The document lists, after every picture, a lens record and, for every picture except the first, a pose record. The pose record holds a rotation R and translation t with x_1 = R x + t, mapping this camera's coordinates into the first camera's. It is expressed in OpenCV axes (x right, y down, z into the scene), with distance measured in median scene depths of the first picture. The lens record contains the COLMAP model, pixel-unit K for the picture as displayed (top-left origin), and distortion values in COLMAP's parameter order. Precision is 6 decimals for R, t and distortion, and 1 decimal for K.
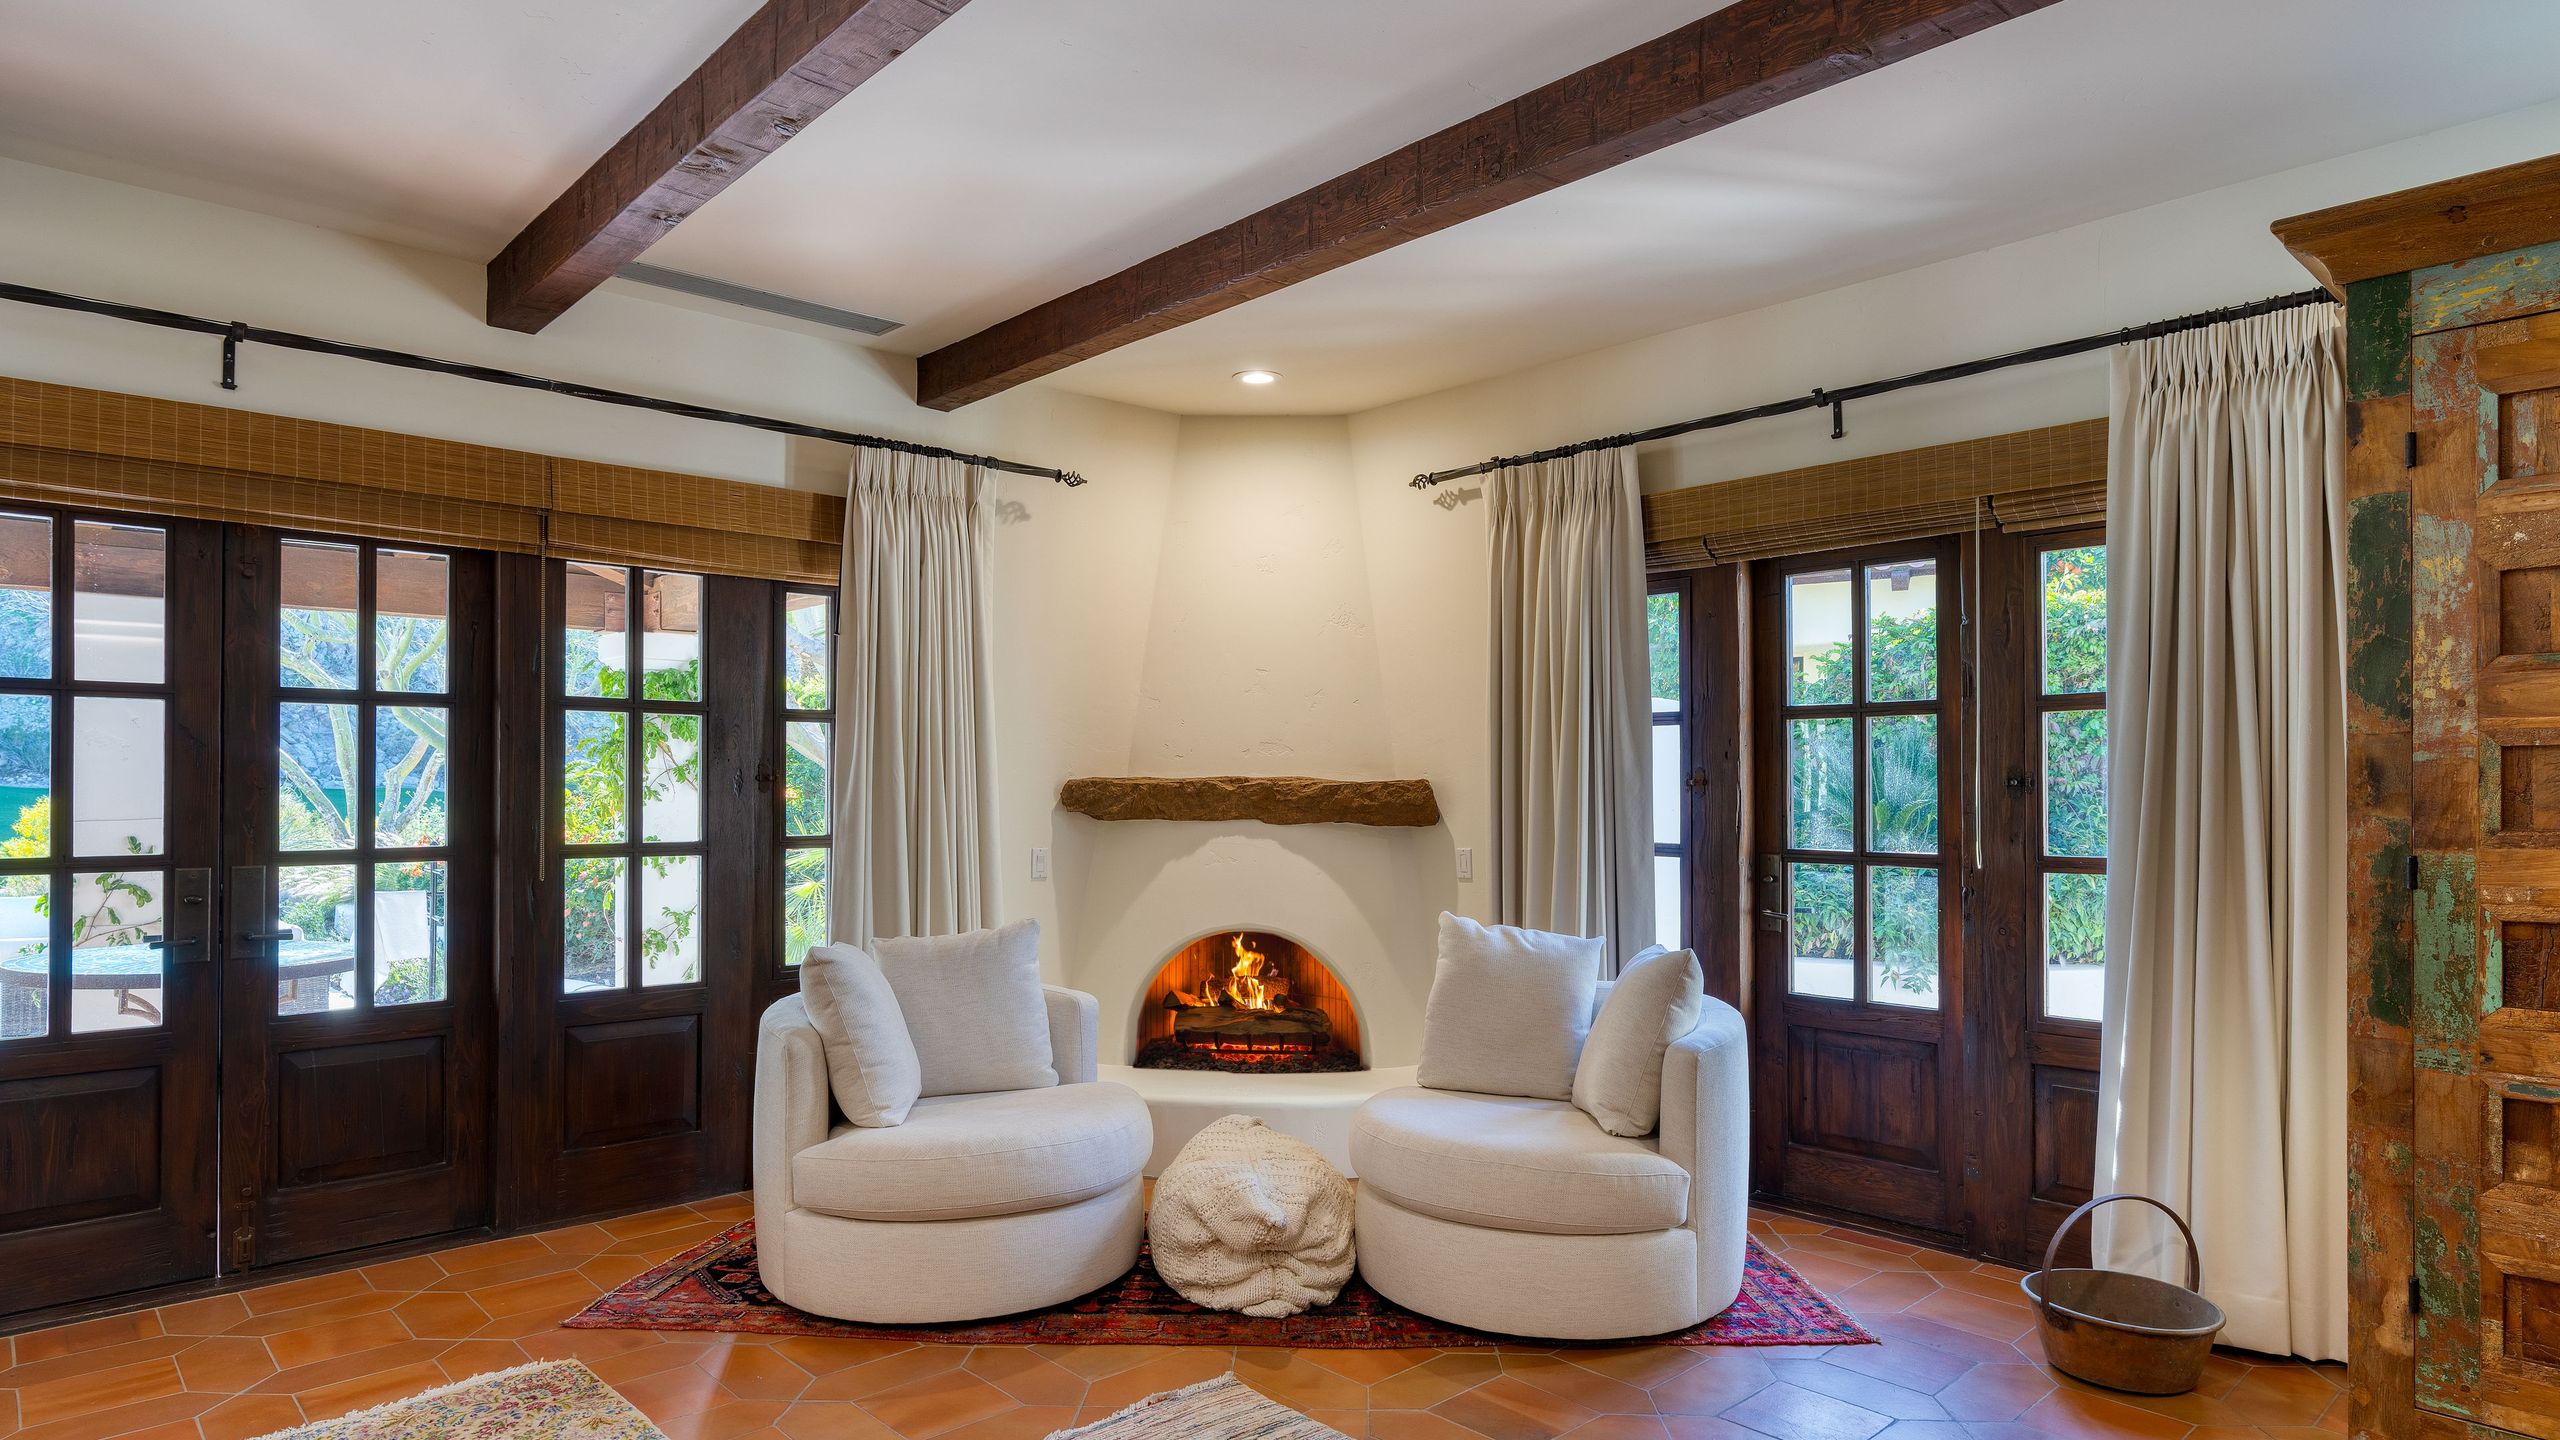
lens RADIAL K [[1462.6, 0, 1220.1], [0, 1462.6, 777.7], [0, 0, 1]] dist [-0.005795, 0.003655]
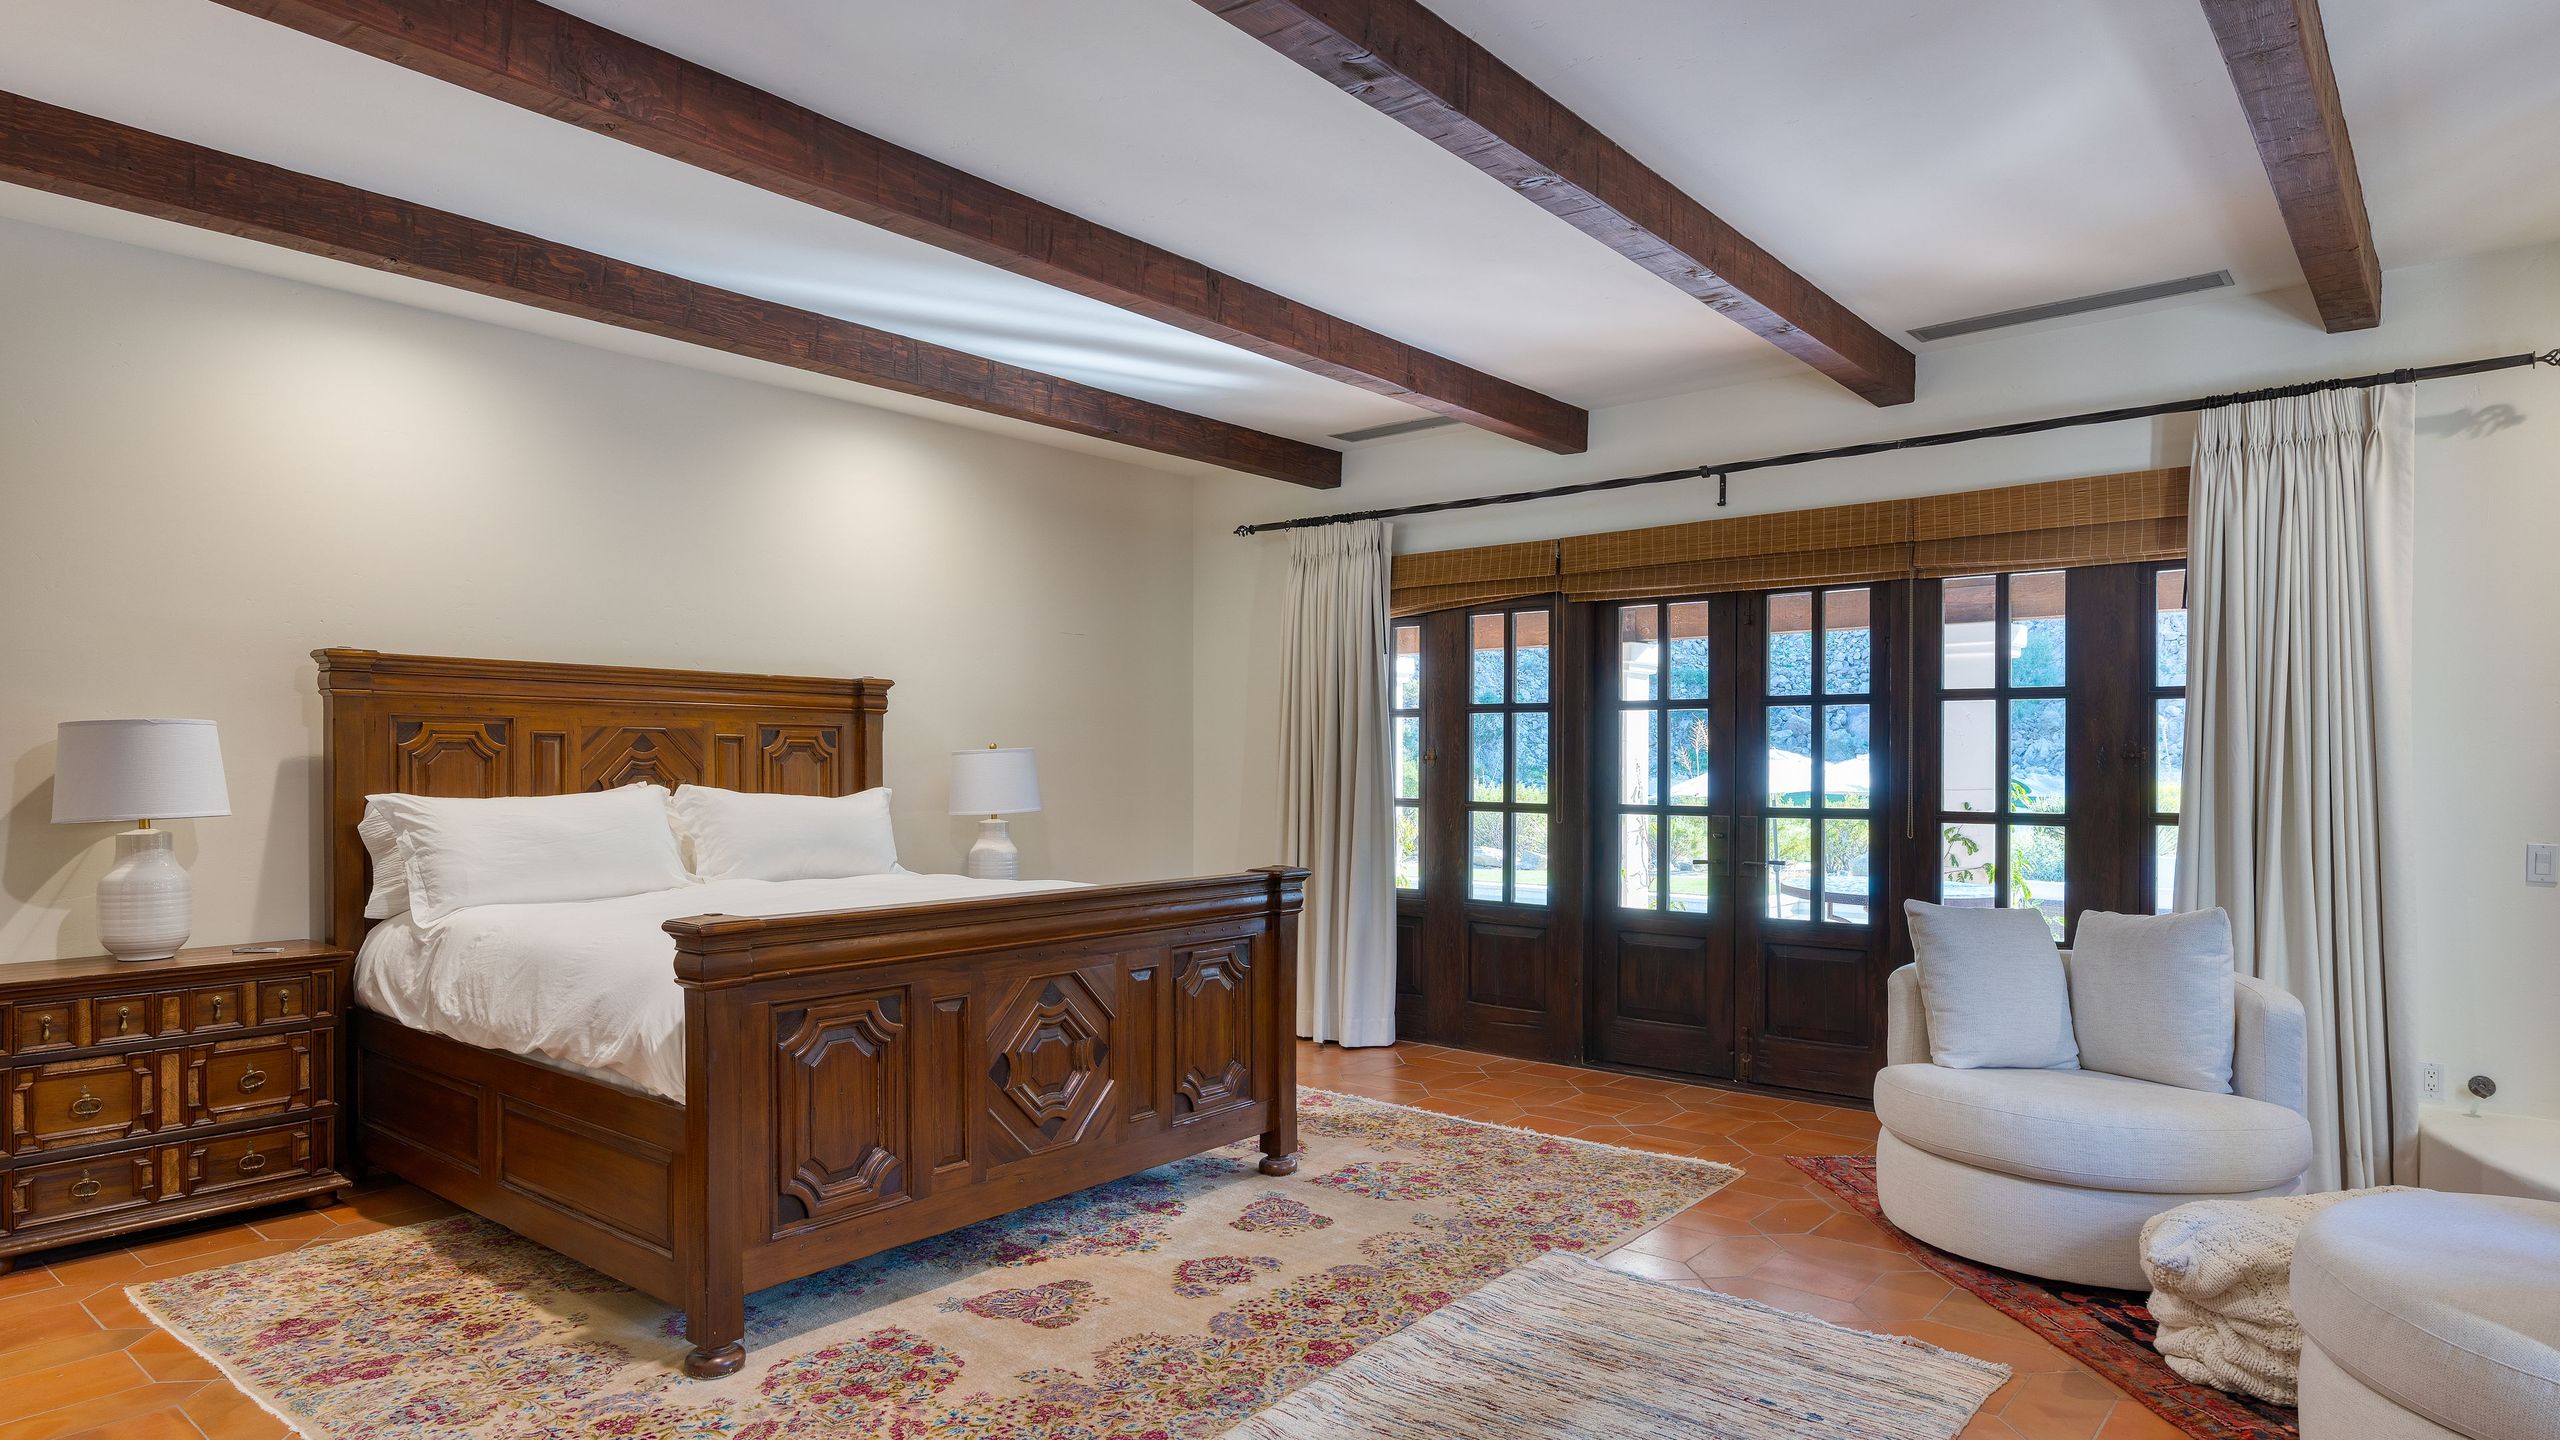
lens RADIAL K [[1462.6, 0, 1329.1], [0, 1462.6, 780.5], [0, 0, 1]] dist [-0.005795, 0.003655]
pose [[0.133789, 0.010509, -0.990954, 0.734427], [0.004072, 0.999930, 0.011154, 0.004881], [0.991001, -0.005528, 0.133737, 0.347079]]
